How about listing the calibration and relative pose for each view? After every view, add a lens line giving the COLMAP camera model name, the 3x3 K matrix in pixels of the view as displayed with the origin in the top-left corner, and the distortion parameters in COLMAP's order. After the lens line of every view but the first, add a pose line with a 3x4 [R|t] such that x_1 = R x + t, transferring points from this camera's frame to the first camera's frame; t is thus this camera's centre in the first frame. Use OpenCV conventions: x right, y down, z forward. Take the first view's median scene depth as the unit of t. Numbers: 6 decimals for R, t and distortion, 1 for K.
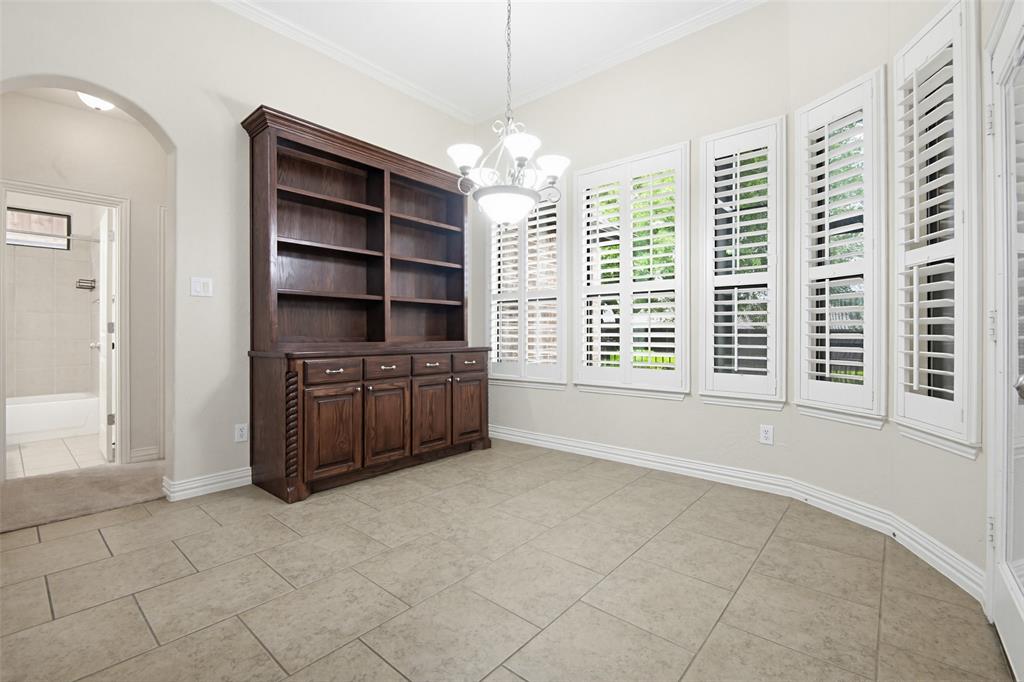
lens RADIAL K [[451.6, 0, 507.5], [0, 451.6, 334.2], [0, 0, 1]] dist [-0.005971, -0.002279]
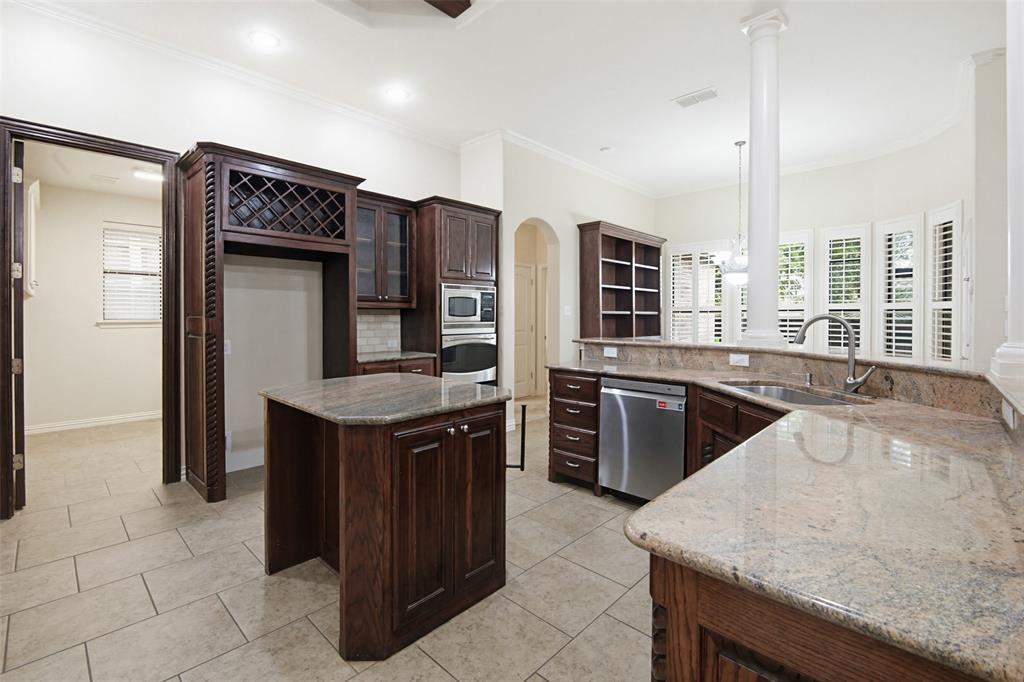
lens RADIAL K [[451.6, 0, 511.3], [0, 451.6, 322.1], [0, 0, 1]] dist [-0.005971, -0.002279]
pose [[0.998041, 0.002216, -0.062526, -0.786404], [-0.001599, 0.999950, 0.009903, -0.074486], [0.062544, -0.009784, 0.997994, -1.002231]]
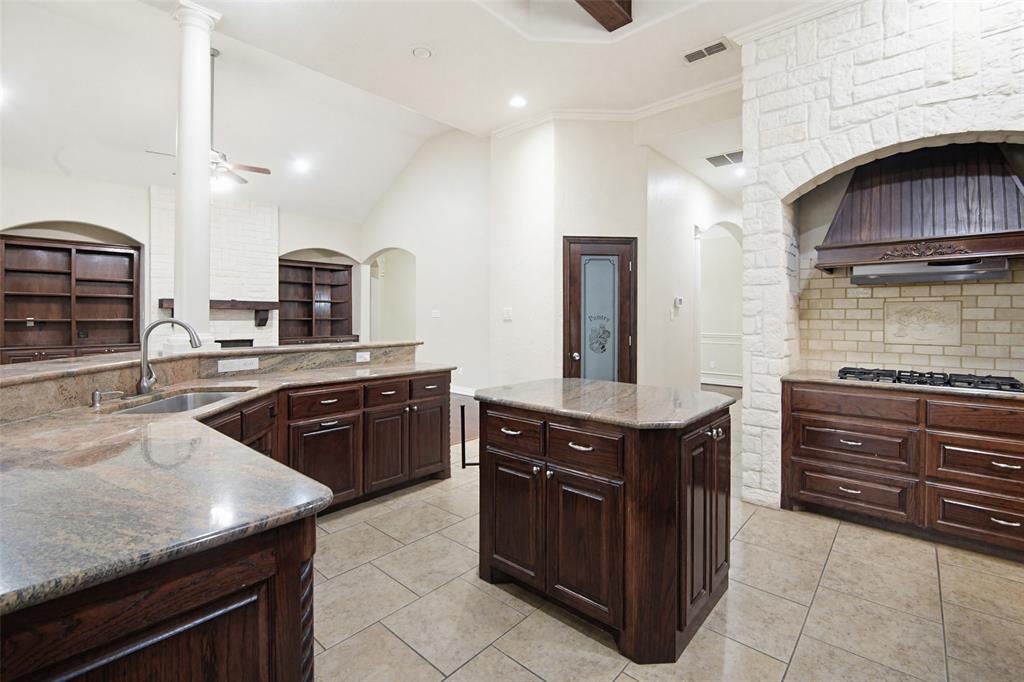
lens RADIAL K [[451.6, 0, 518.2], [0, 451.6, 317.9], [0, 0, 1]] dist [-0.005971, -0.002279]
pose [[-0.999819, -0.002087, 0.018935, -0.927418], [-0.001951, 0.999972, 0.007188, -0.087436], [-0.018950, 0.007150, -0.999795, 0.518260]]
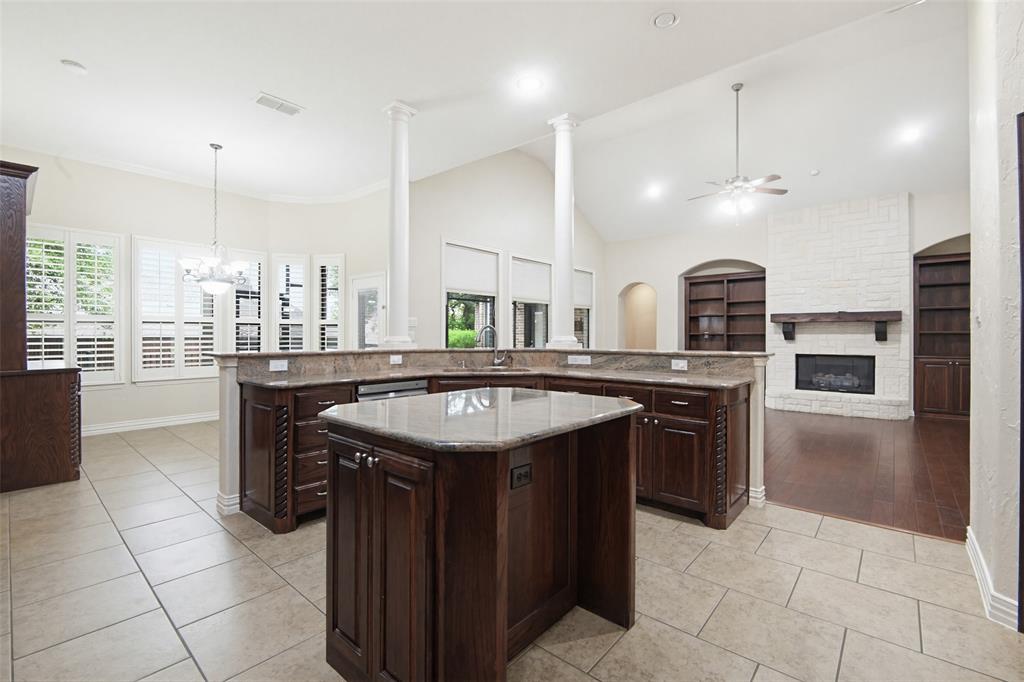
lens RADIAL K [[451.6, 0, 504.7], [0, 451.6, 338.1], [0, 0, 1]] dist [-0.005971, -0.002279]
pose [[0.025007, -0.004346, 0.999678, -1.665249], [0.003714, 0.999984, 0.004254, -0.046317], [-0.999680, 0.003606, 0.025023, -0.288747]]
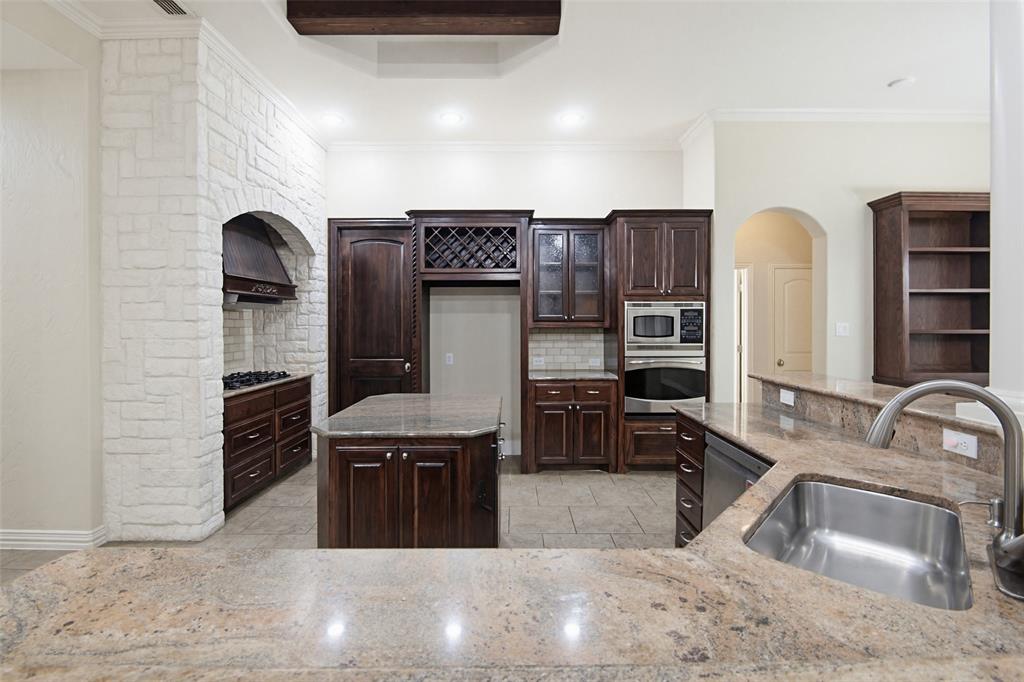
lens RADIAL K [[451.6, 0, 510.6], [0, 451.6, 325.4], [0, 0, 1]] dist [-0.005971, -0.002279]
pose [[0.641139, 0.004963, -0.767409, -0.260846], [-0.002224, 0.999987, 0.004609, -0.119976], [0.767421, -0.001248, 0.641142, -0.686240]]
